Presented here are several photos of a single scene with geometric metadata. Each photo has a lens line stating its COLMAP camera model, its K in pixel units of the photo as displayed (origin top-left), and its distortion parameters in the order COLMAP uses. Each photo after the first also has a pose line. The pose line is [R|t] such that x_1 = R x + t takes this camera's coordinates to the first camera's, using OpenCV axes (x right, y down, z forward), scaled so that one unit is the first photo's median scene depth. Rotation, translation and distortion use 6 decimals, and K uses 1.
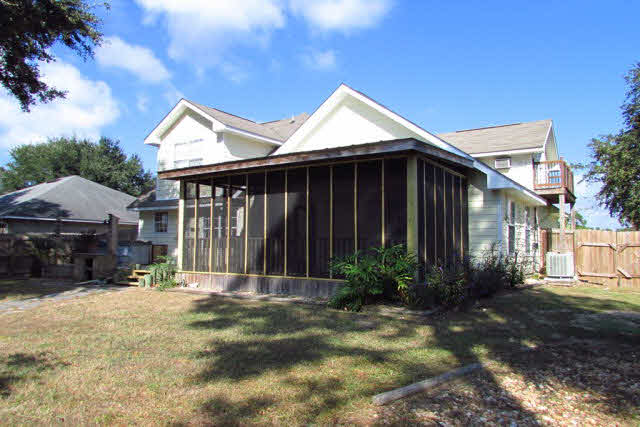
lens RADIAL K [[466.8, 0, 315.0], [0, 466.8, 213.3], [0, 0, 1]] dist [-0.007346, -0.005764]
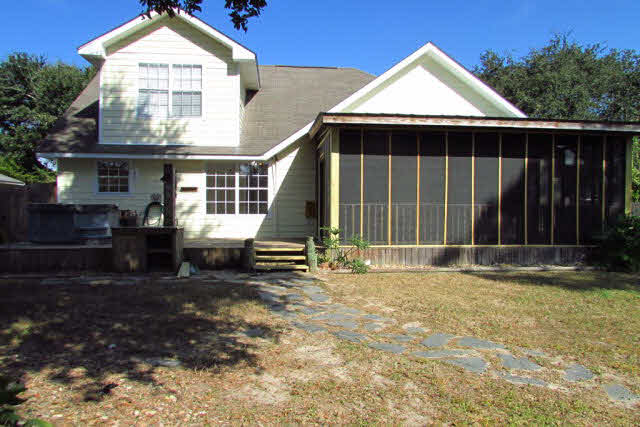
lens RADIAL K [[466.8, 0, 315.0], [0, 466.8, 213.3], [0, 0, 1]] dist [-0.007346, -0.005764]
pose [[0.770369, -0.007318, 0.637556, -0.588422], [-0.046279, 0.996655, 0.067359, 0.013890], [-0.635916, -0.081397, 0.767454, 0.314640]]
